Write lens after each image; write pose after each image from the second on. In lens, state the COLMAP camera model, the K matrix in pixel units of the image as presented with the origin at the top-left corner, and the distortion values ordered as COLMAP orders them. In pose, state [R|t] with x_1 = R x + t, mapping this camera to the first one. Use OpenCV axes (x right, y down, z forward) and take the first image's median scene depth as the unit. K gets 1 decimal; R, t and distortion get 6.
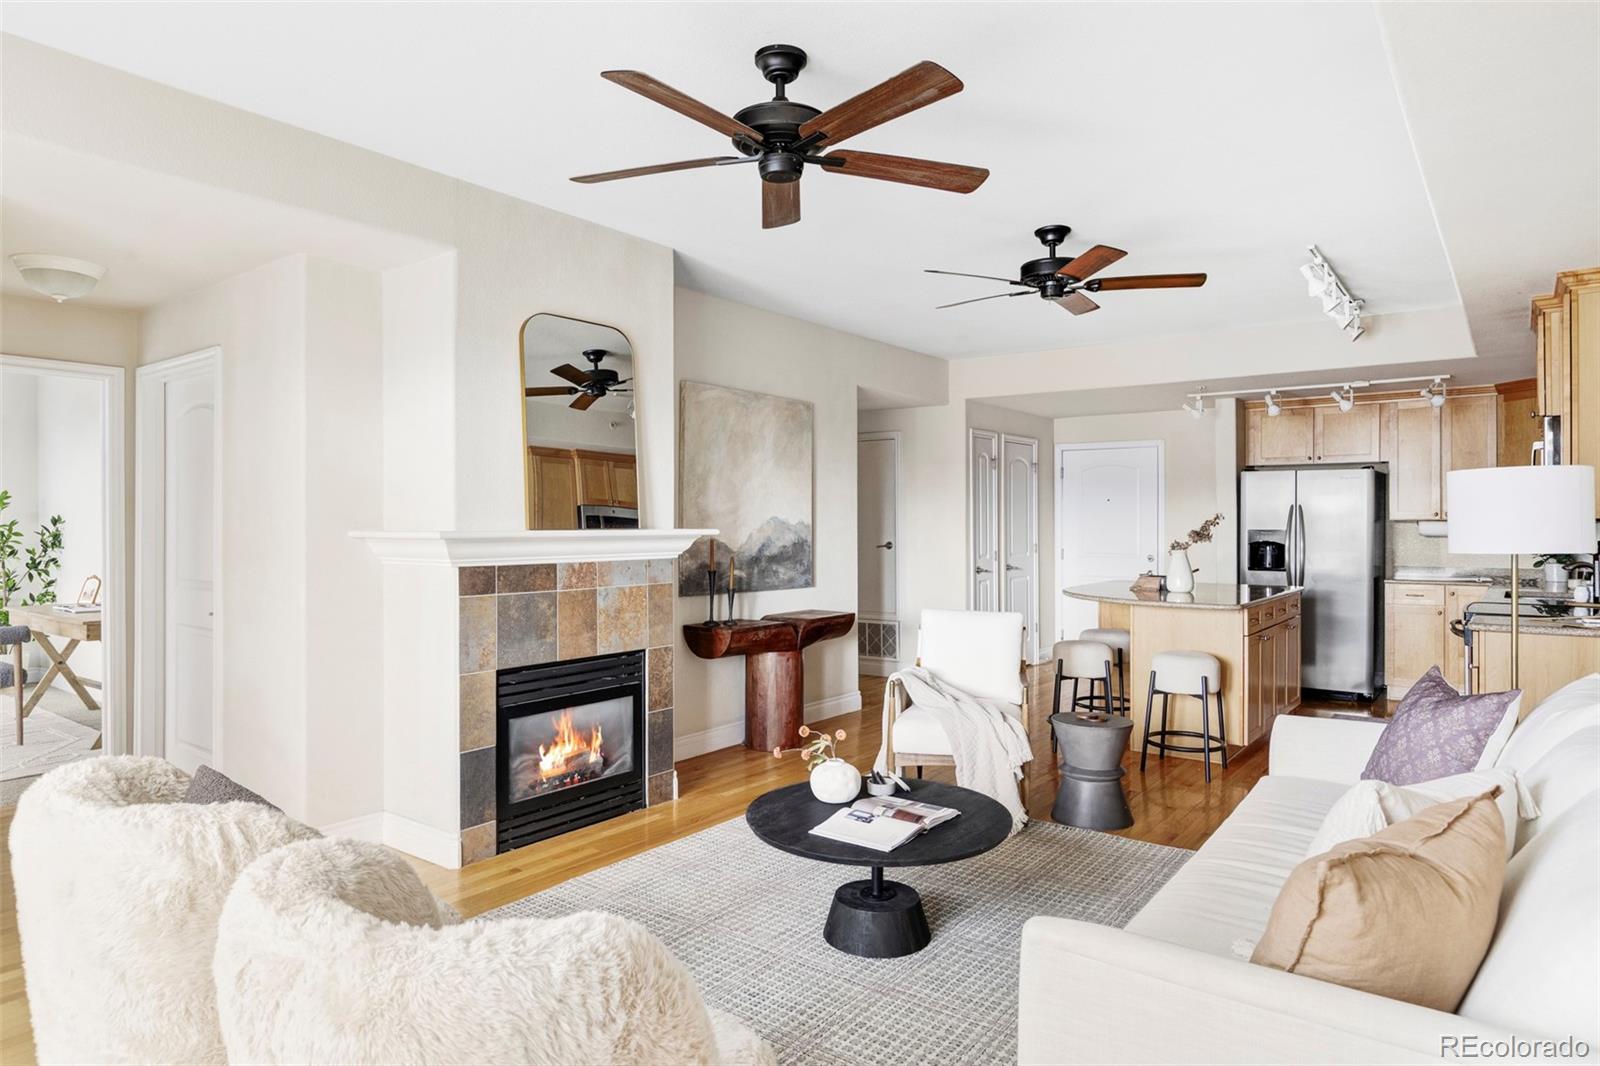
lens RADIAL K [[976.2, 0, 797.4], [0, 976.2, 526.6], [0, 0, 1]] dist [-0.002181, -0.000251]
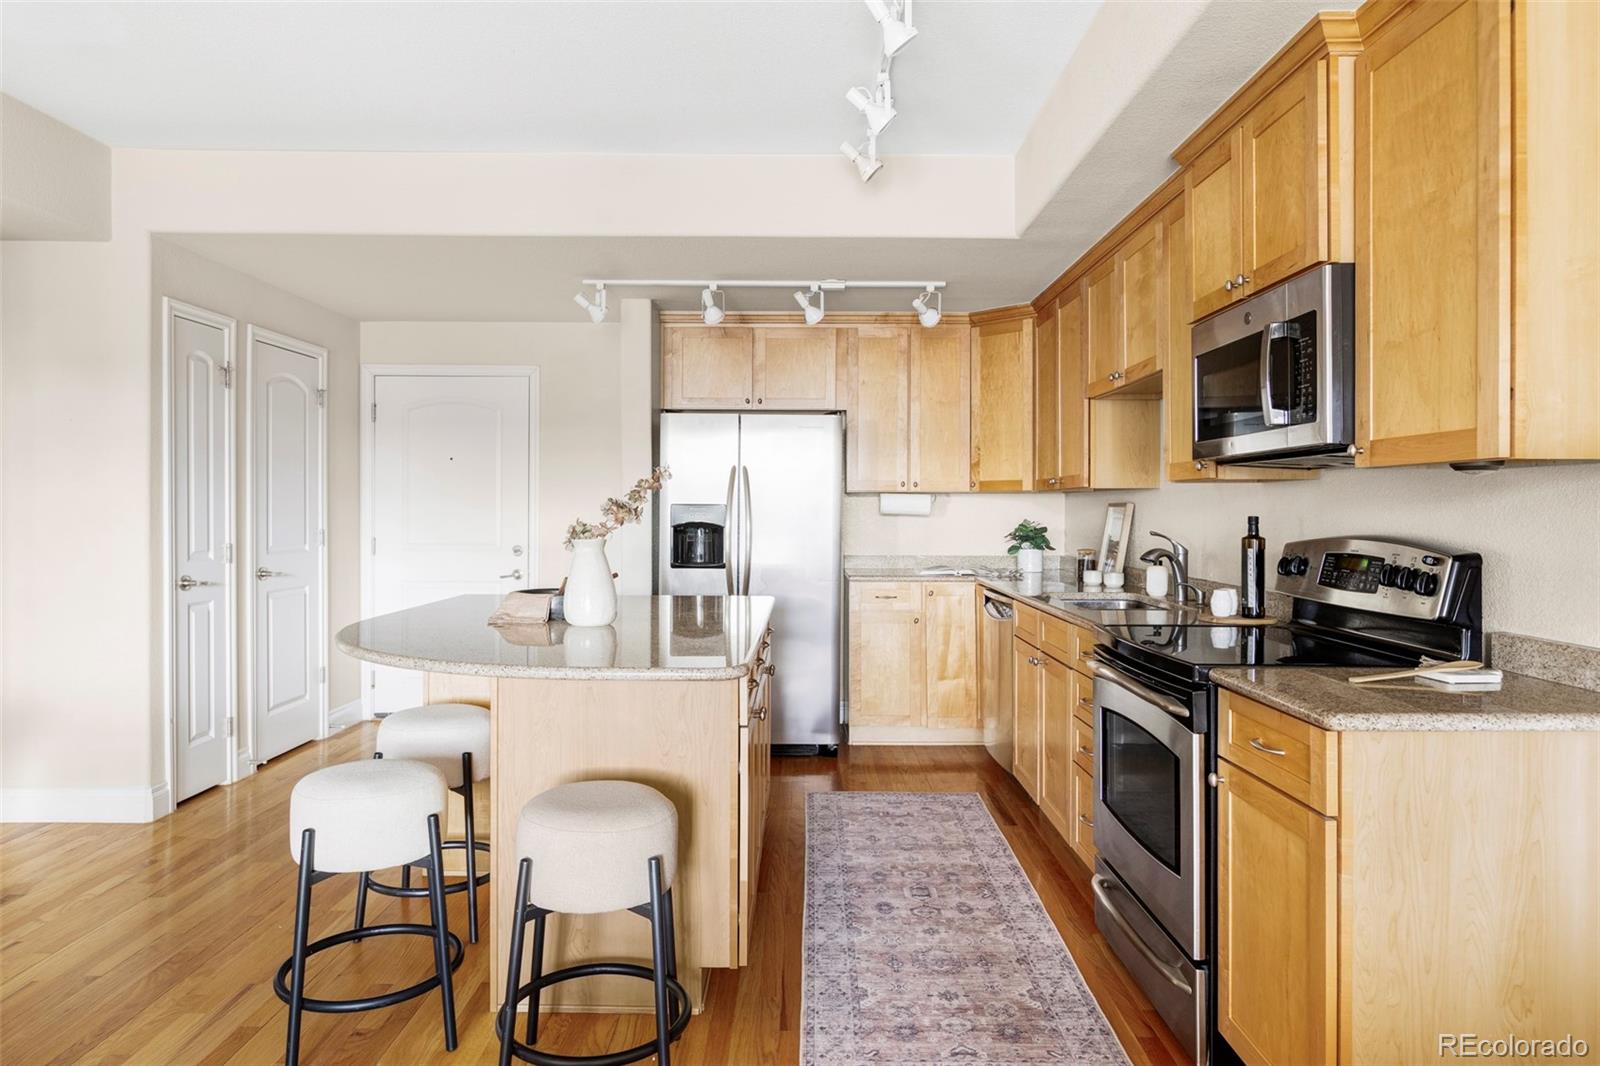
lens RADIAL K [[980.3, 0, 809.8], [0, 980.3, 509.4], [0, 0, 1]] dist [0.002968, 0.000638]
pose [[0.795372, 0.003567, 0.606111, 0.237965], [-0.002397, 0.999993, -0.002740, 0.013250], [-0.606117, 0.000727, 0.795375, 0.712200]]
